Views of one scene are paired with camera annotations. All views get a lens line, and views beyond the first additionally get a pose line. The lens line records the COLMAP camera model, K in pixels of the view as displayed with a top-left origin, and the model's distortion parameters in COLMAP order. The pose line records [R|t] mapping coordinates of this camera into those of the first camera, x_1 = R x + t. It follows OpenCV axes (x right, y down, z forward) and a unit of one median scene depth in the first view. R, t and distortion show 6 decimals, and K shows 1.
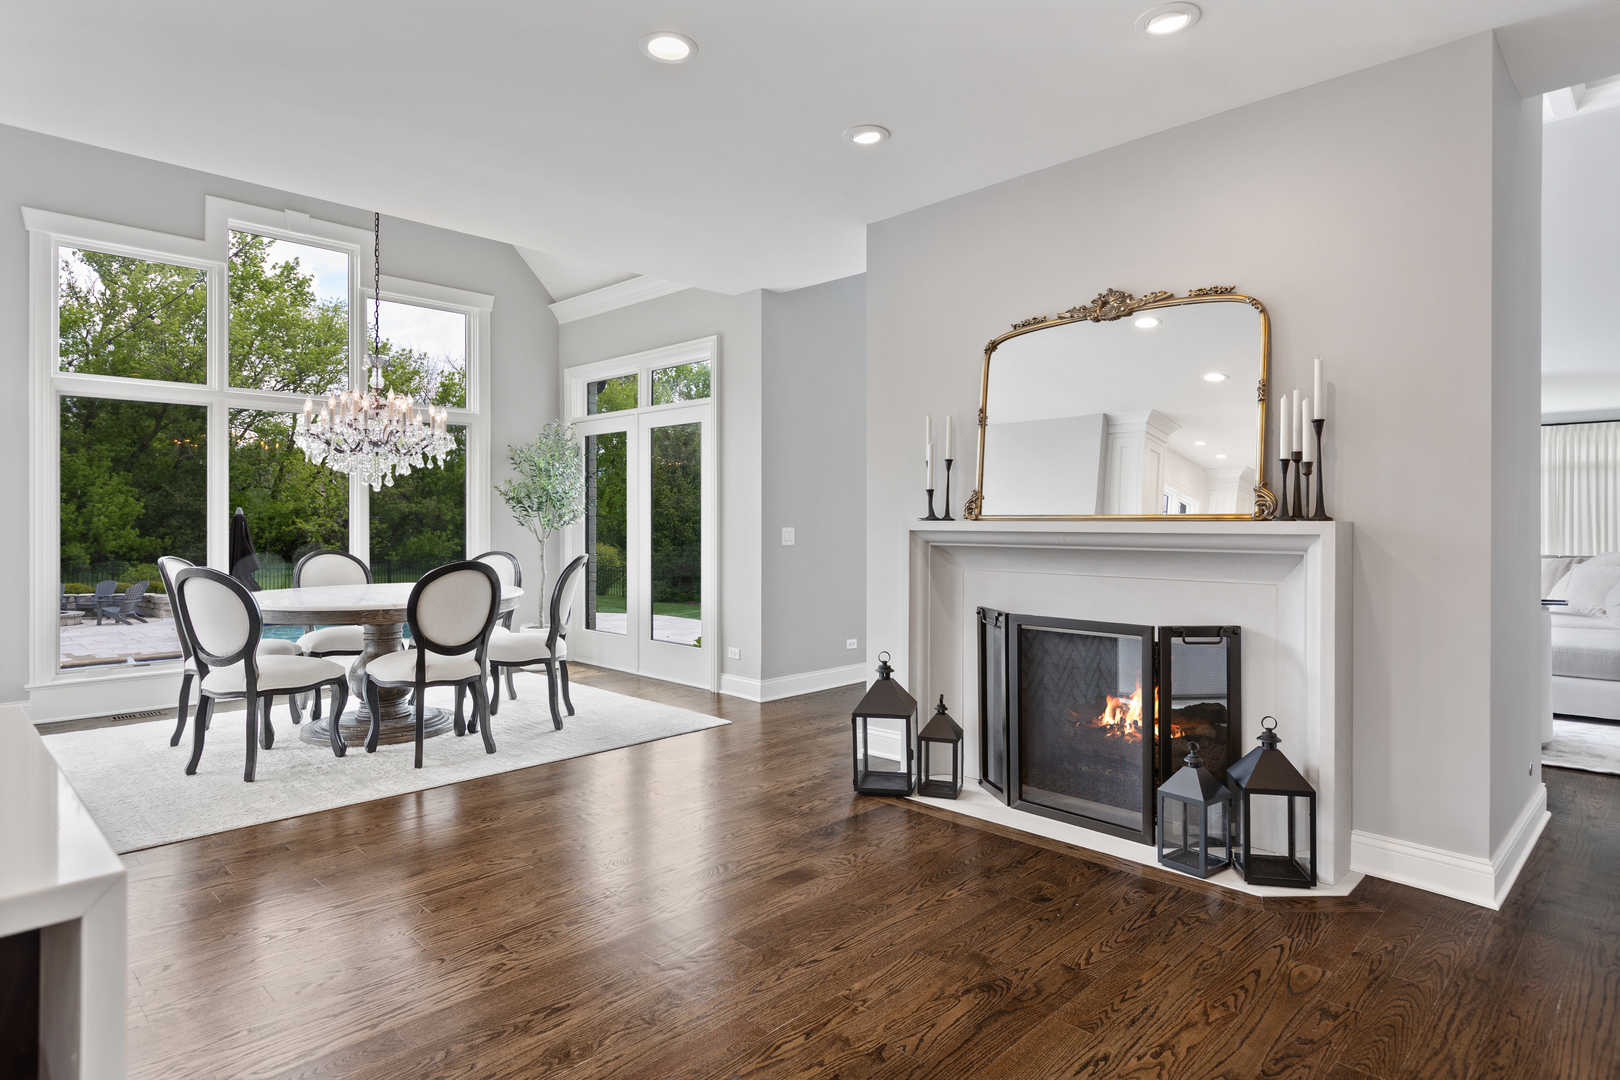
lens RADIAL K [[884.6, 0, 808.3], [0, 884.6, 529.2], [0, 0, 1]] dist [-0.002322, -0.000132]
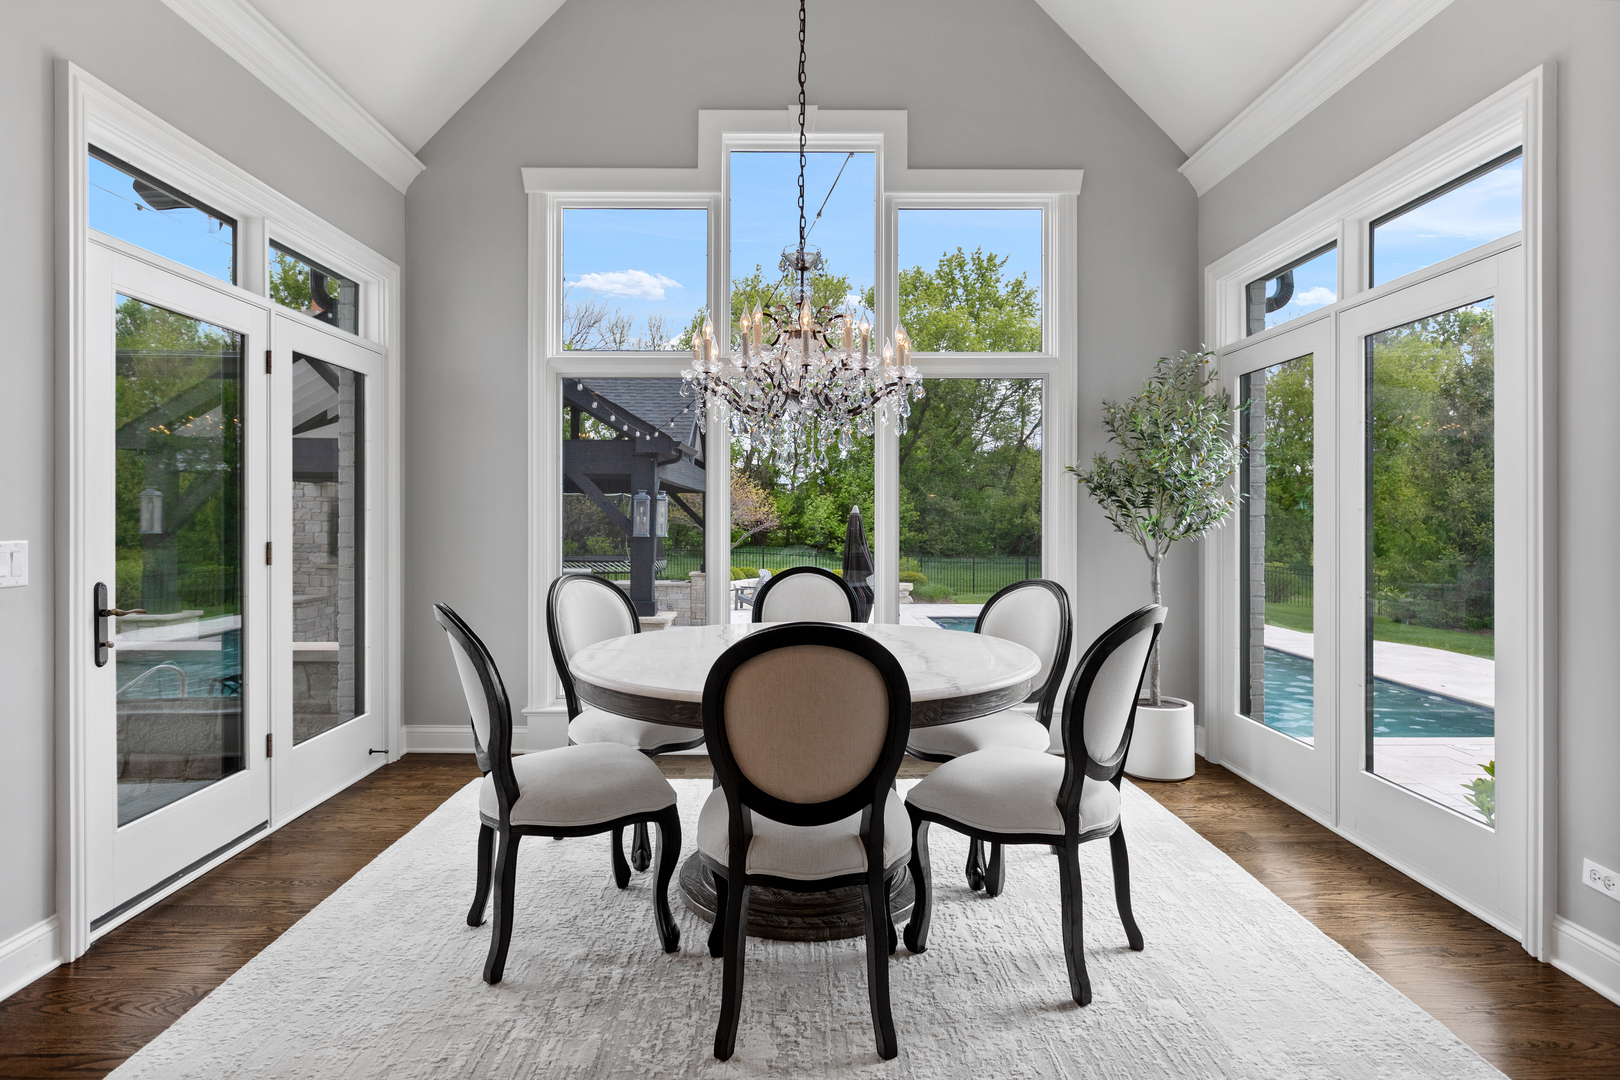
lens RADIAL K [[884.6, 0, 791.8], [0, 884.6, 514.6], [0, 0, 1]] dist [-0.002322, -0.000132]
pose [[0.697398, -0.000627, -0.716684, -0.054483], [-0.008184, 0.999927, -0.008838, -0.009940], [0.716638, 0.012029, 0.697342, 0.477310]]
